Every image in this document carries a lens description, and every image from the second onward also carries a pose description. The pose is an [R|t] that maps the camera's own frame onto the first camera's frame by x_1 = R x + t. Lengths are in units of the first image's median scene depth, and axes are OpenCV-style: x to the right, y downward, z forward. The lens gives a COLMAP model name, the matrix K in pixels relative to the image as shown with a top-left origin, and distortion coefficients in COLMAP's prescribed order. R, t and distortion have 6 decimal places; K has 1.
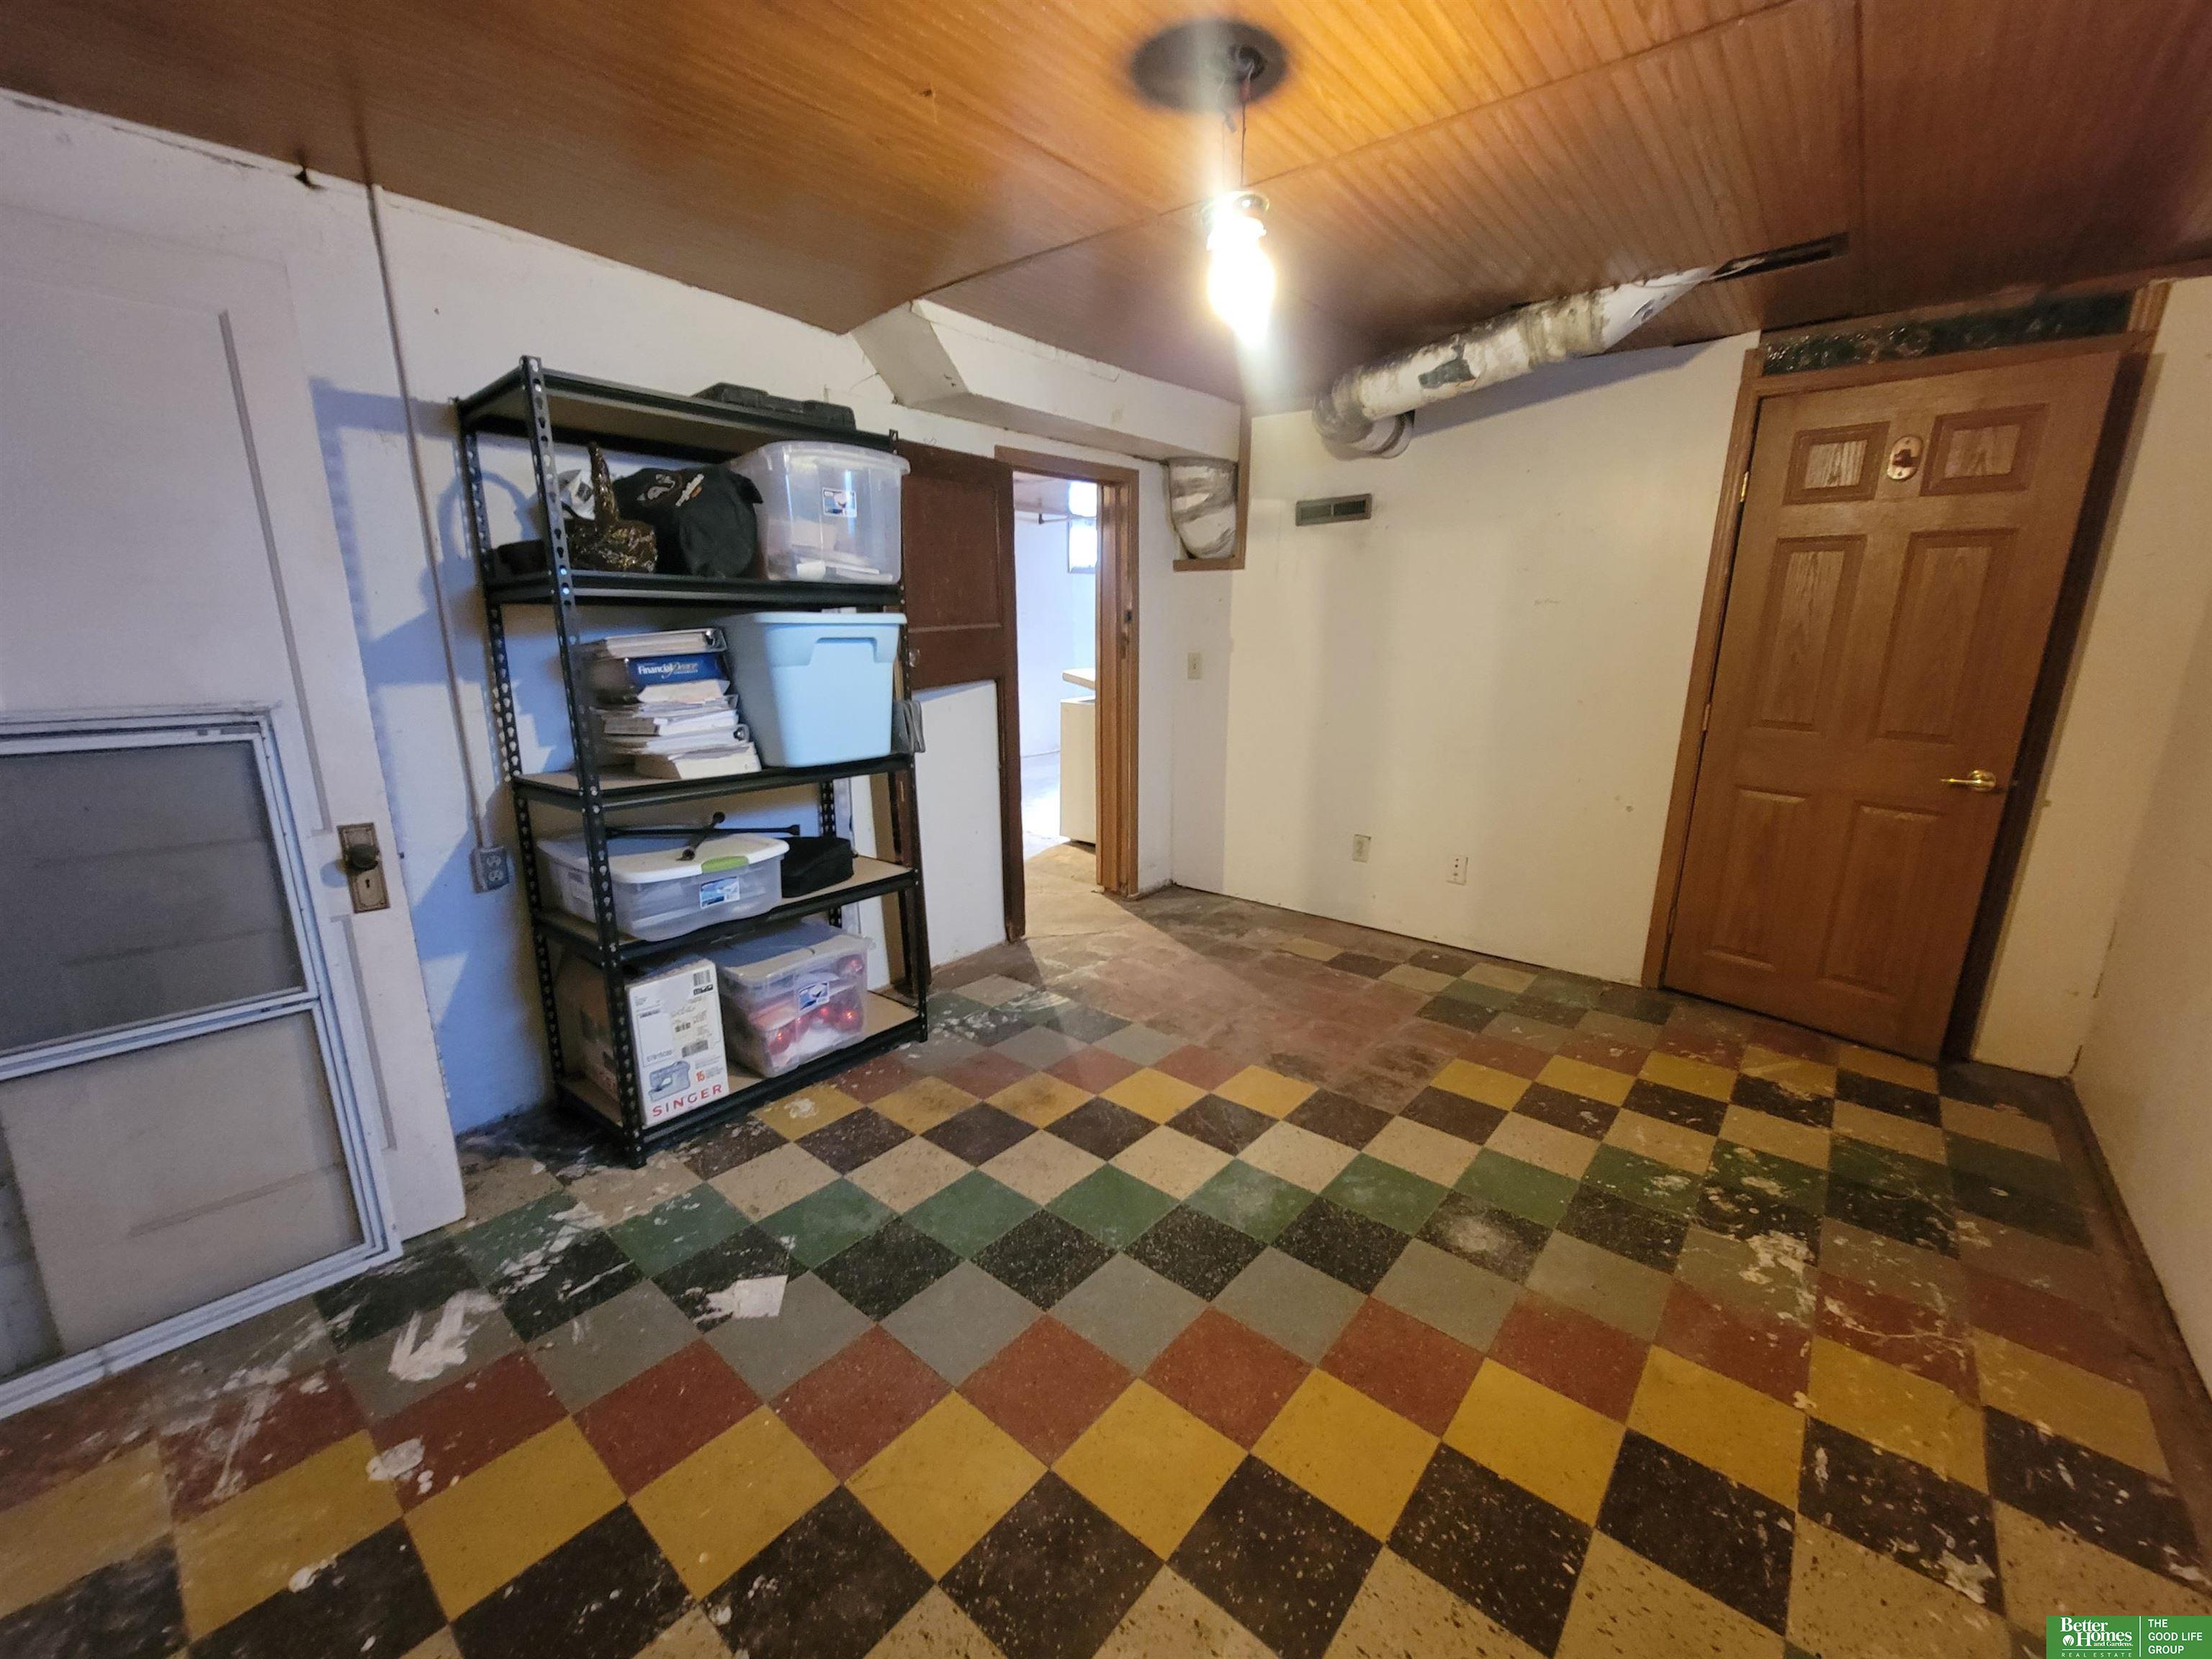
lens RADIAL K [[898.2, 0, 1100.6], [0, 898.2, 832.0], [0, 0, 1]] dist [-0.005257, 0.001076]
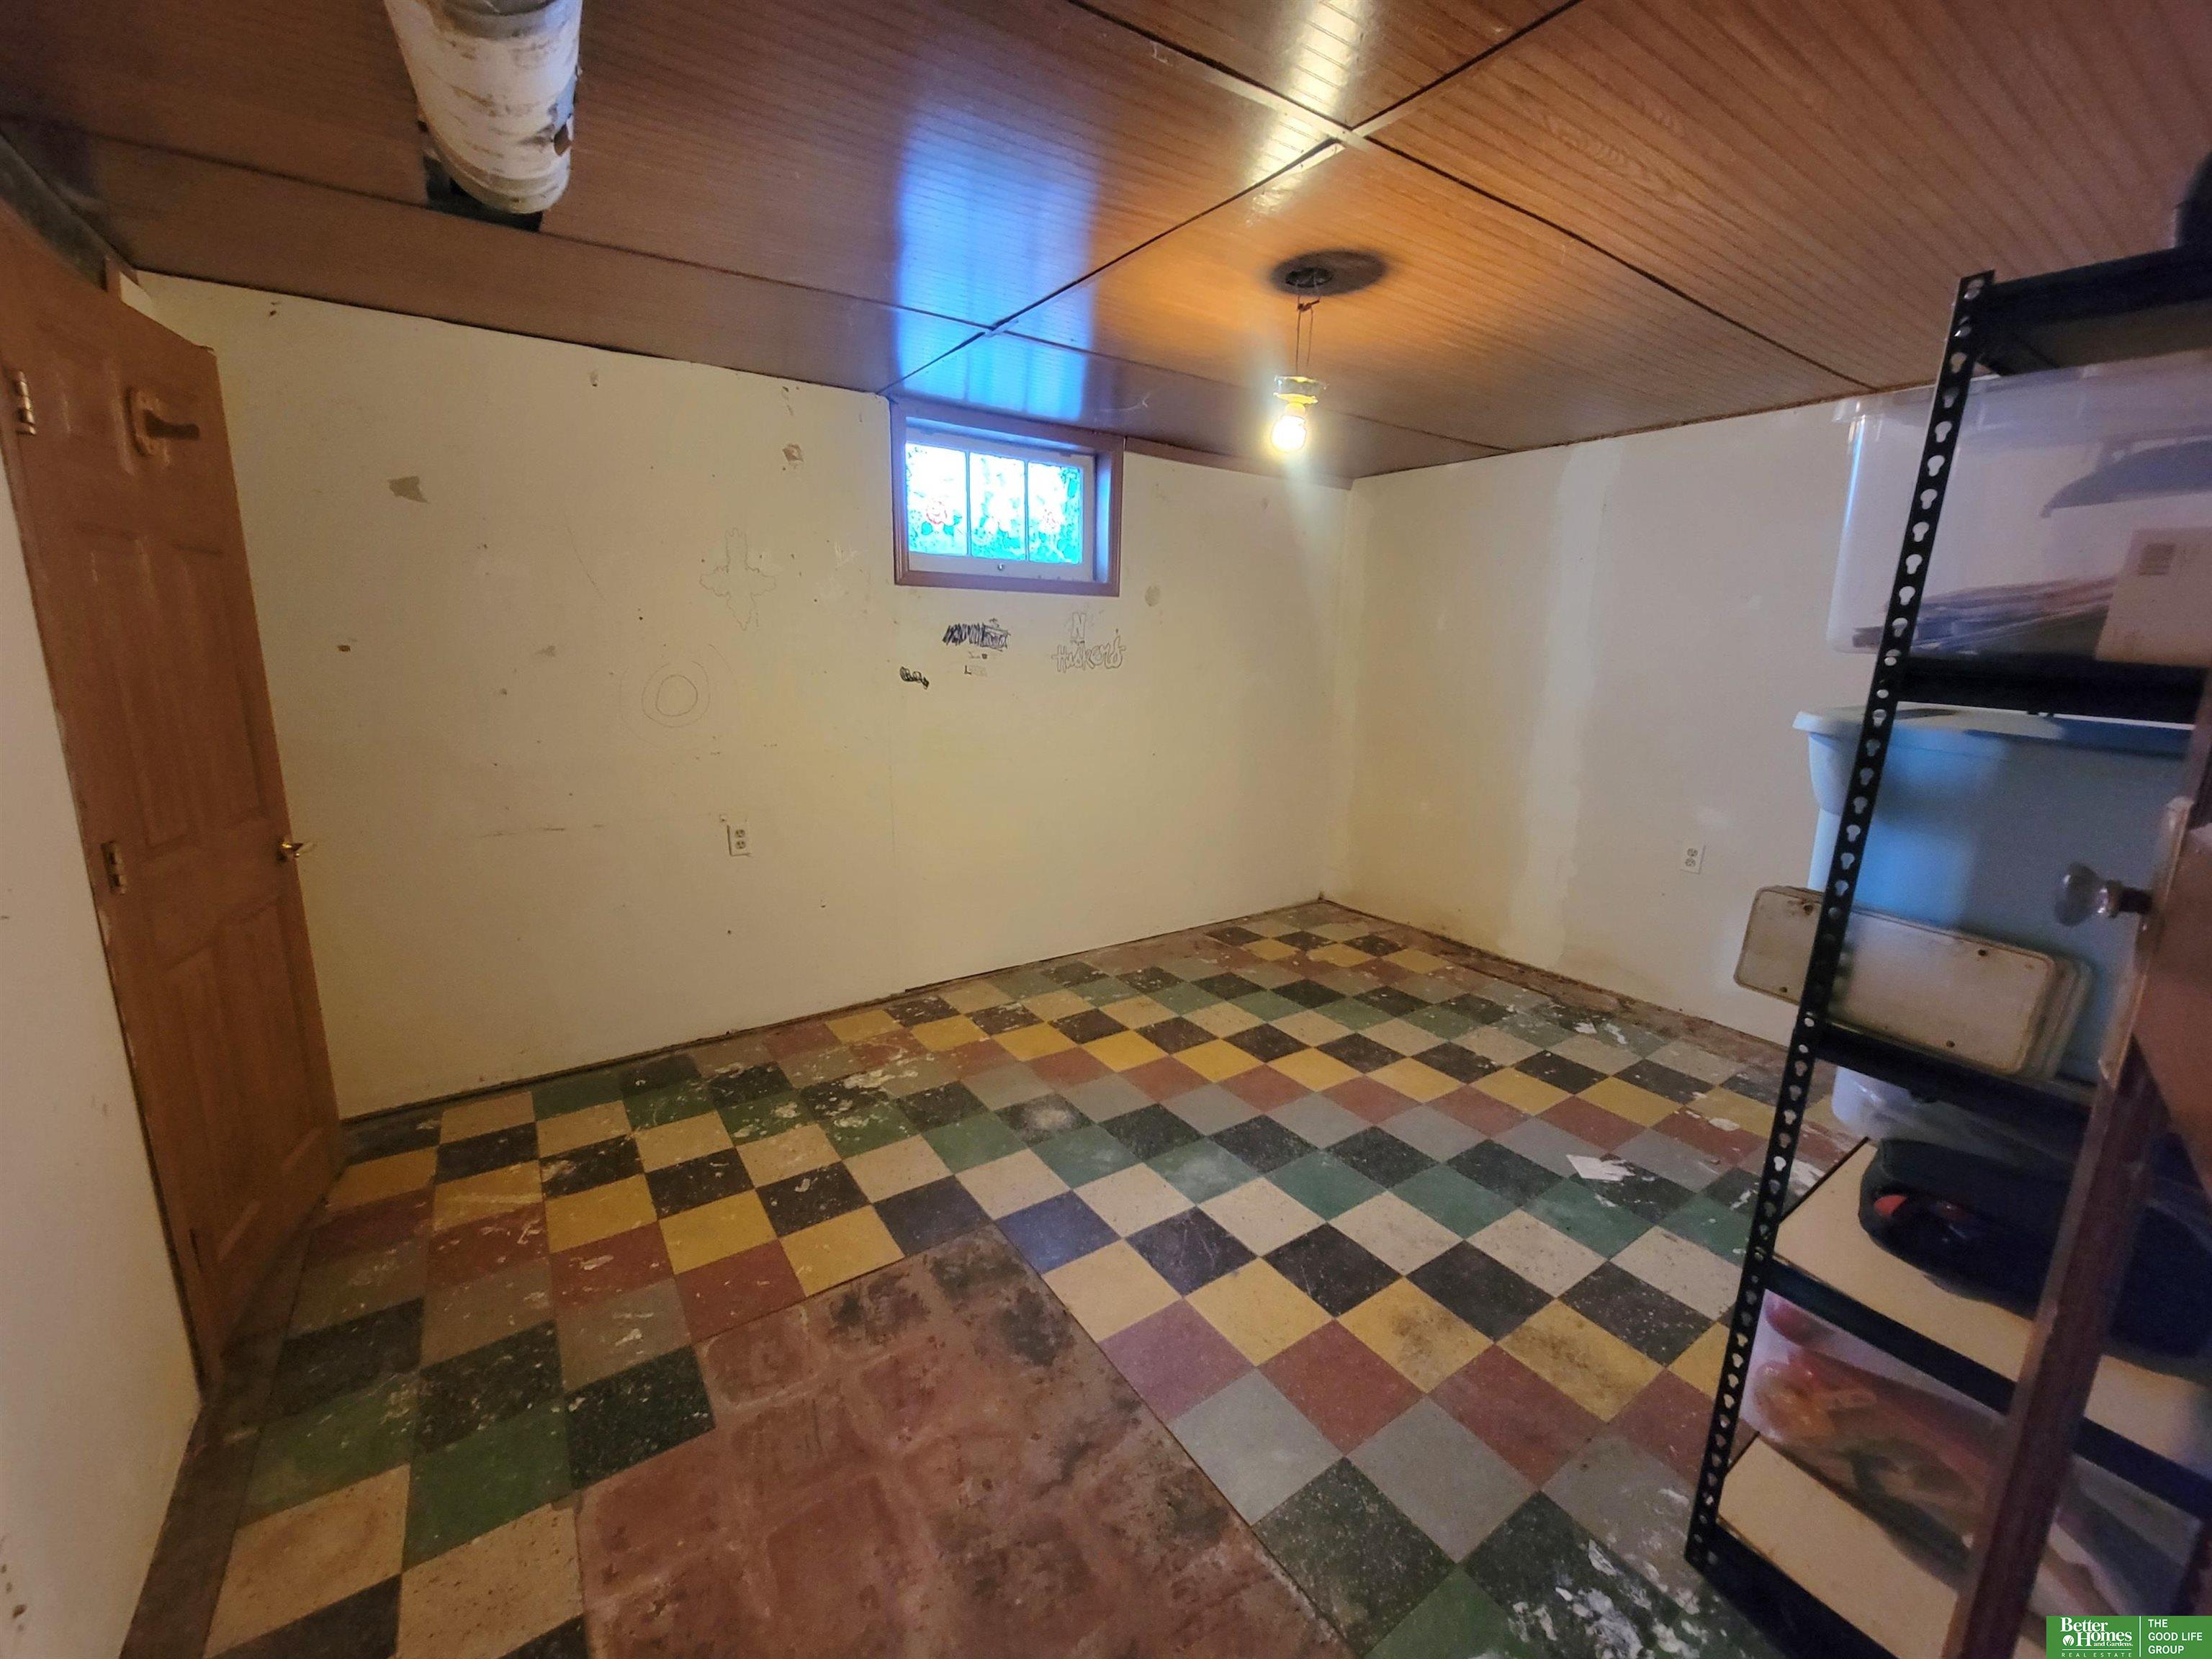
lens RADIAL K [[898.2, 0, 1100.8], [0, 898.2, 828.4], [0, 0, 1]] dist [-0.005257, 0.001076]
pose [[-0.963650, -0.076897, 0.255864, 0.028506], [0.041745, 0.902586, 0.428481, -0.464294], [-0.263888, 0.423587, -0.866566, 1.744082]]
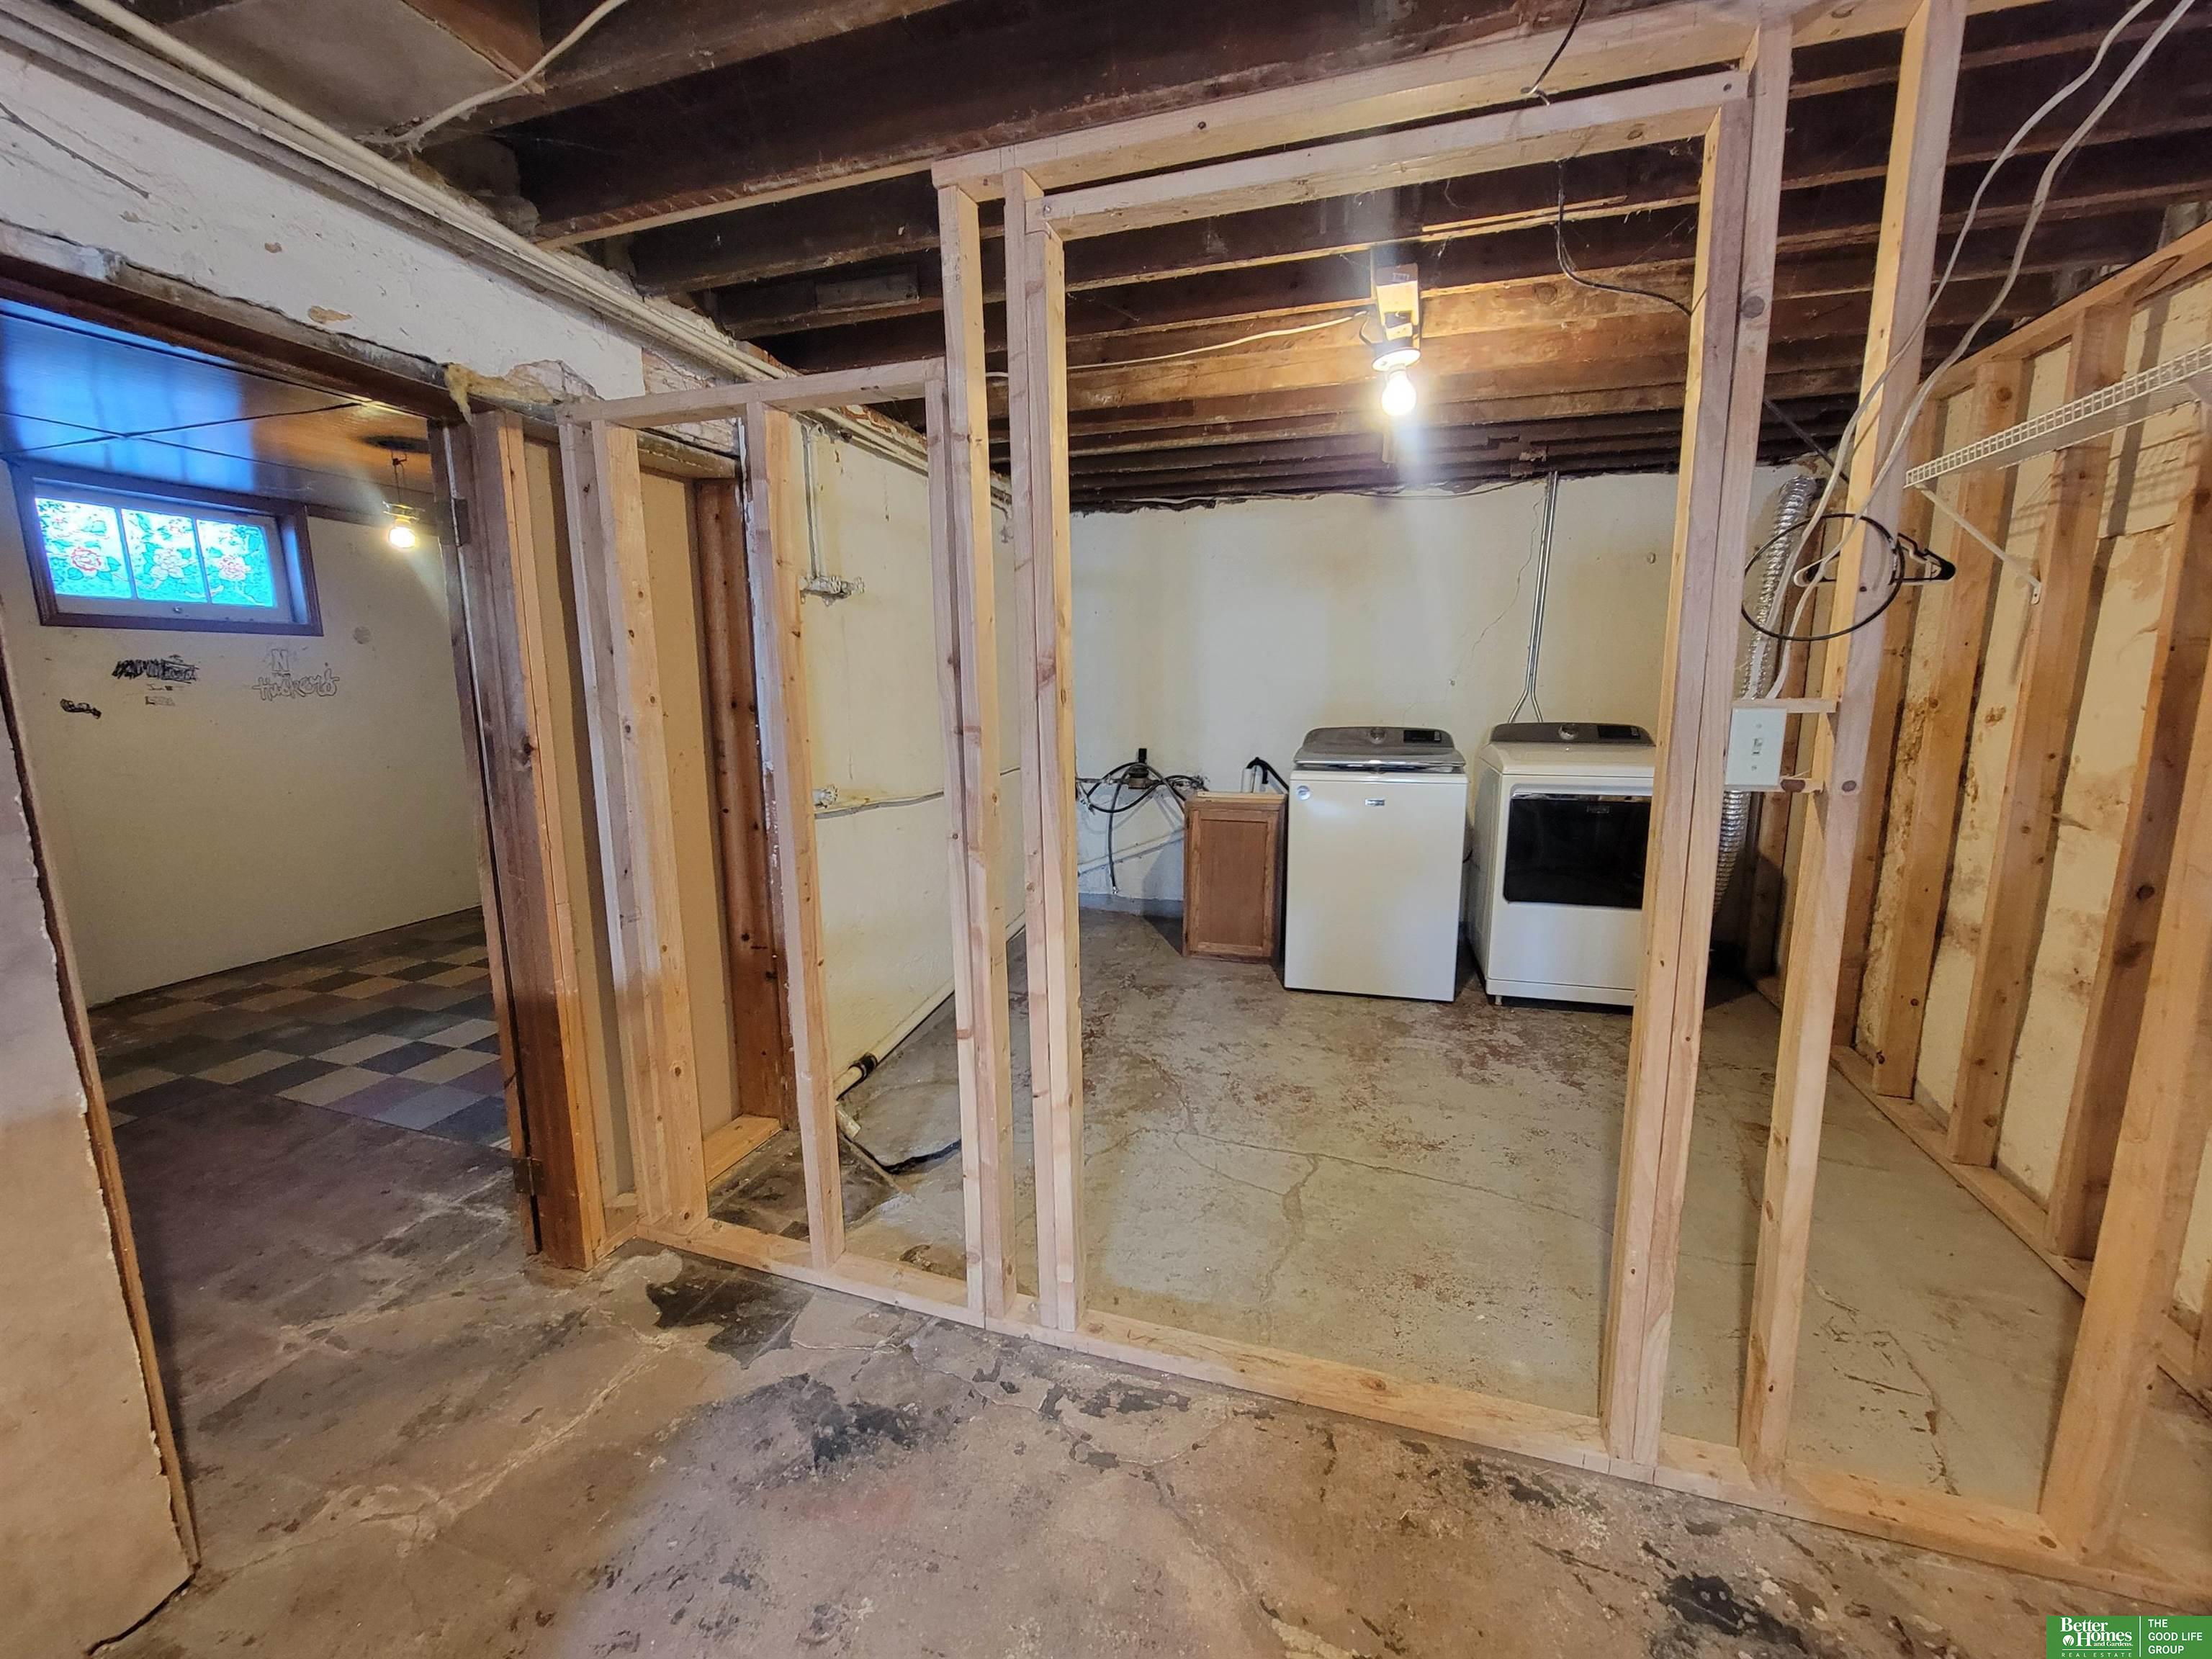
lens RADIAL K [[898.2, 0, 1120.3], [0, 898.2, 834.8], [0, 0, 1]] dist [-0.005257, 0.001076]
pose [[-0.924369, 0.063982, -0.376096, -0.407796], [-0.091720, 0.919649, 0.381881, -0.652446], [0.370310, 0.387495, -0.844227, 2.614020]]
